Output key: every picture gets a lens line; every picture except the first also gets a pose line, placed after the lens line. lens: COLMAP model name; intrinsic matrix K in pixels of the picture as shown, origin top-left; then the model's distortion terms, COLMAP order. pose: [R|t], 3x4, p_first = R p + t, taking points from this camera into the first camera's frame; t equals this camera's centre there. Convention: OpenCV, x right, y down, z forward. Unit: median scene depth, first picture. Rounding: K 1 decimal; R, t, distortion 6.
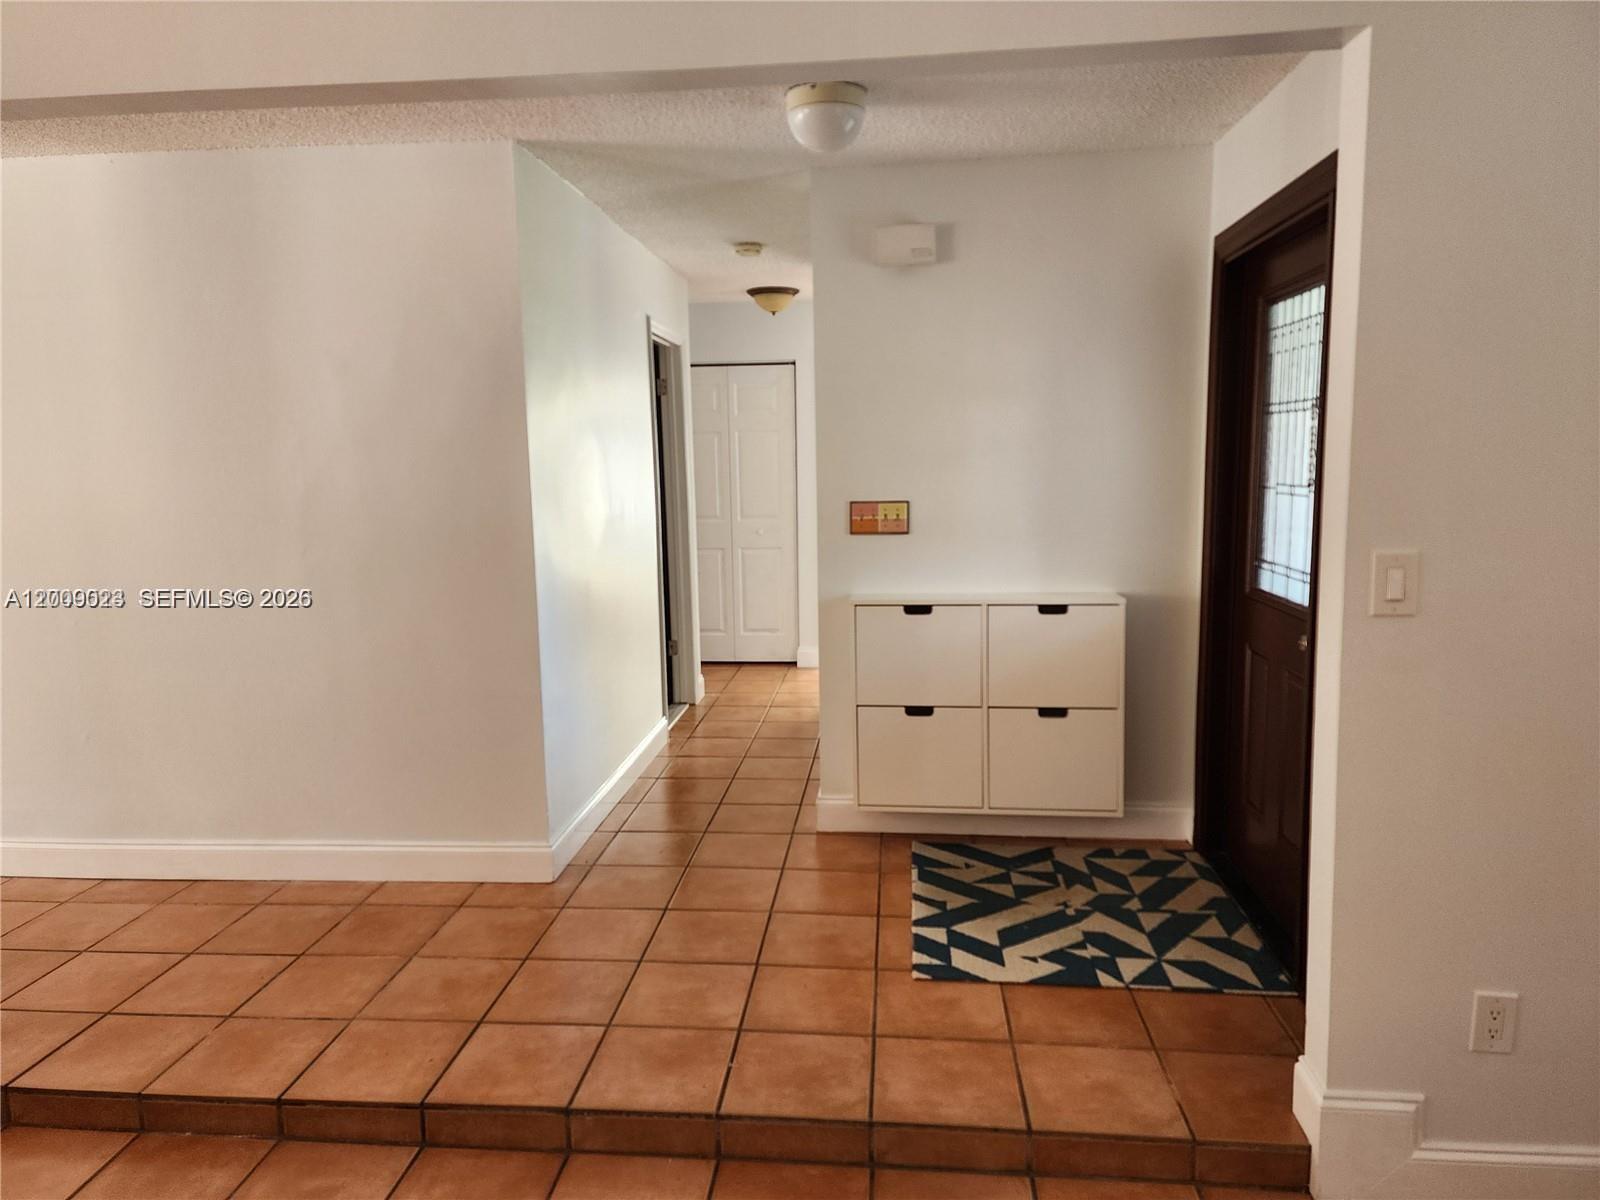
lens RADIAL K [[1053.9, 0, 795.9], [0, 1053.9, 594.4], [0, 0, 1]] dist [0.123417, -0.127446]
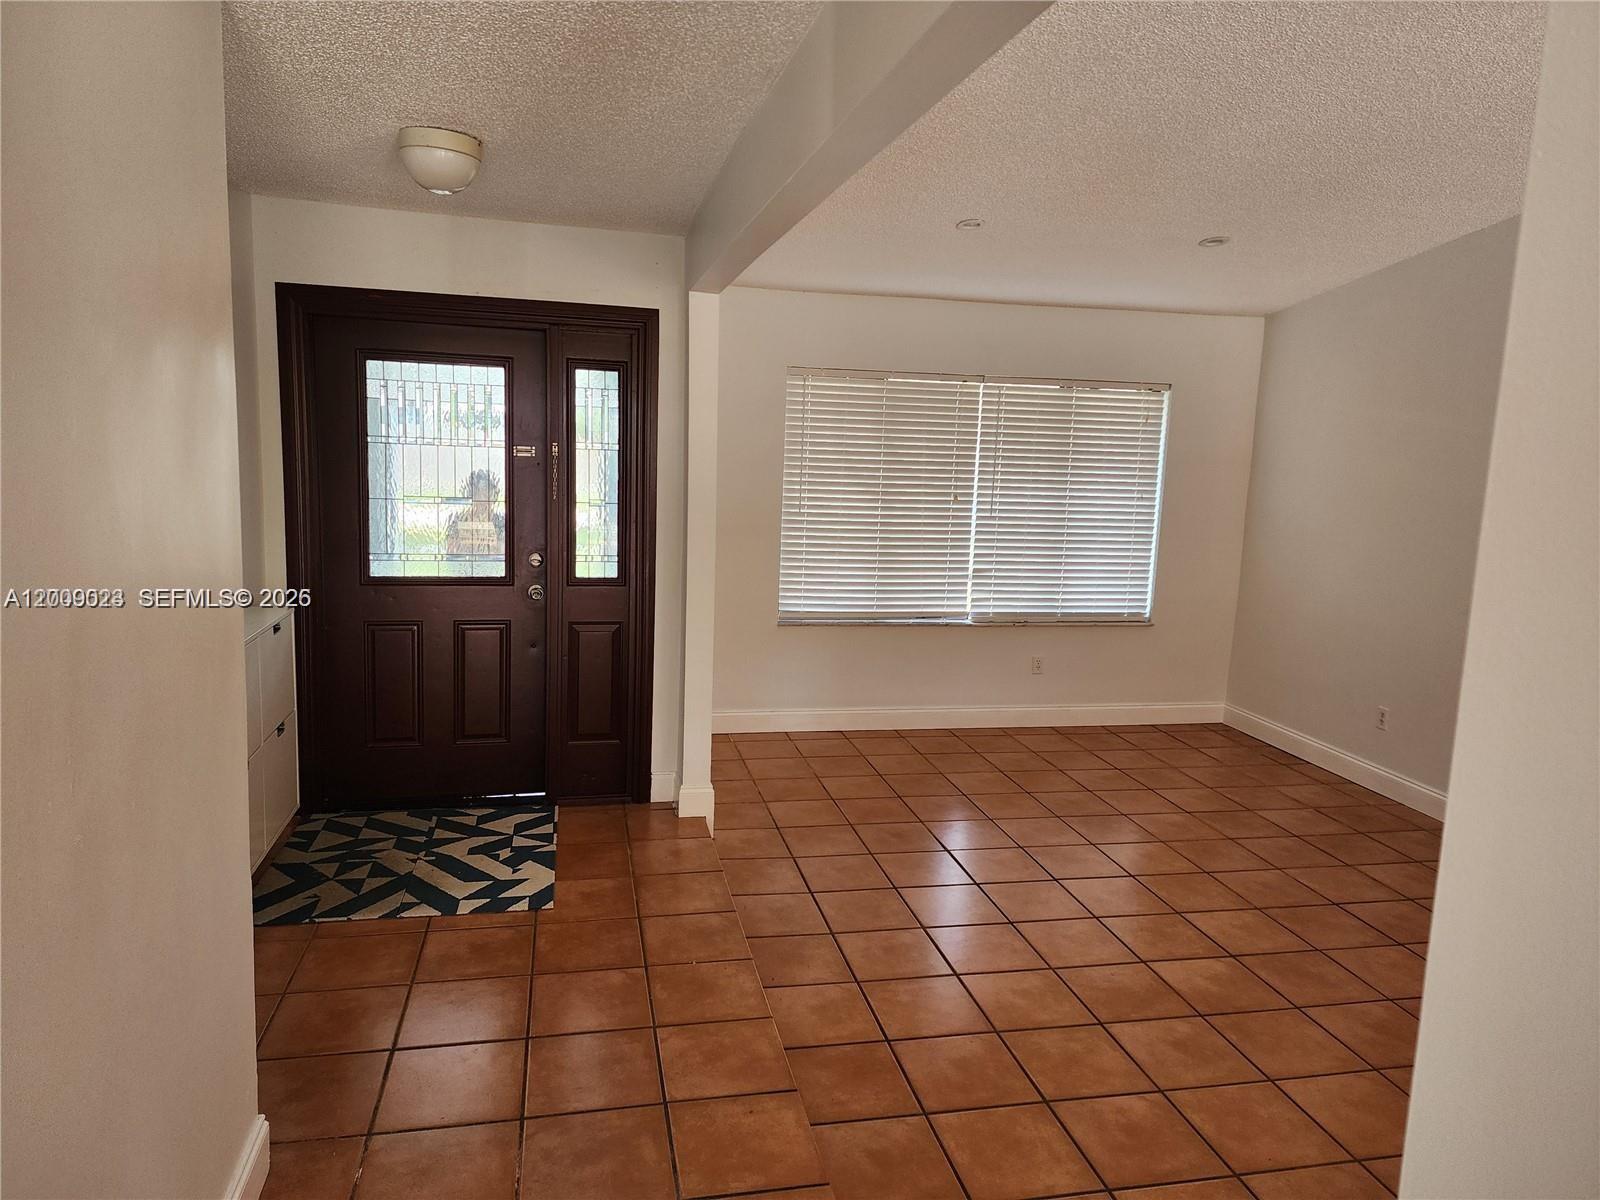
lens RADIAL K [[1053.9, 0, 795.9], [0, 1053.9, 594.4], [0, 0, 1]] dist [0.123417, -0.127446]
pose [[-0.304064, -0.131981, 0.943465, -0.963993], [0.092067, 0.981650, 0.166994, -0.157572], [-0.948192, 0.137639, -0.286334, 0.911136]]
